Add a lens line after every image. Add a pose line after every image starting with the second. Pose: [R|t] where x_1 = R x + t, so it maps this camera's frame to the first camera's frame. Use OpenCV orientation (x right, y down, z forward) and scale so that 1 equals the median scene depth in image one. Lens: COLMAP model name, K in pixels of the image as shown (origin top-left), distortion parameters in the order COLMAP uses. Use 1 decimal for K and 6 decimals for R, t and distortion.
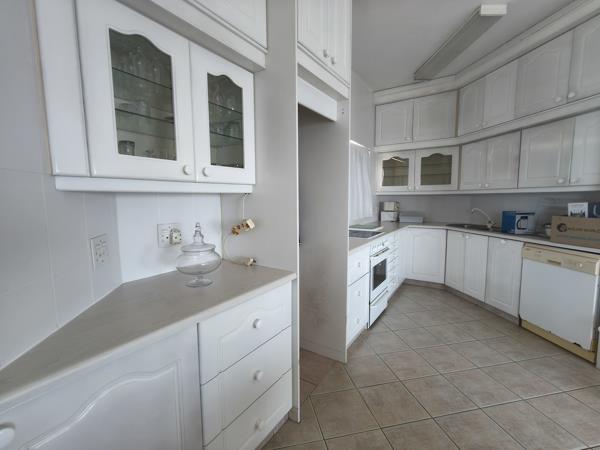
lens RADIAL K [[265.6, 0, 301.2], [0, 265.6, 225.4], [0, 0, 1]] dist [-0.000537, -0.000245]
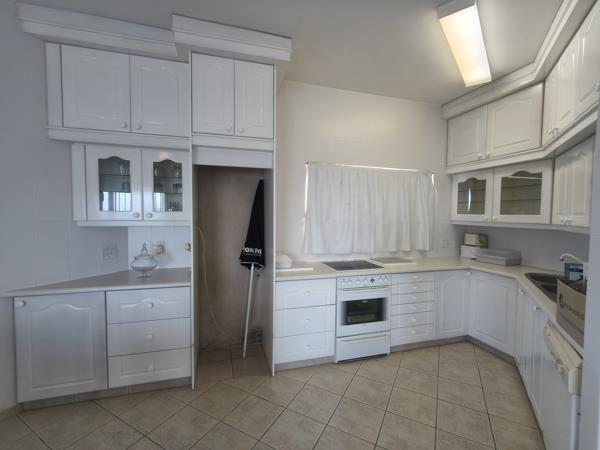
lens RADIAL K [[265.6, 0, 305.1], [0, 265.6, 226.8], [0, 0, 1]] dist [-0.000537, -0.000245]
pose [[0.770852, 0.047654, -0.635230, 0.537611], [-0.084264, 0.996063, -0.027531, -0.054030], [0.631417, 0.074749, 0.771832, 0.091170]]
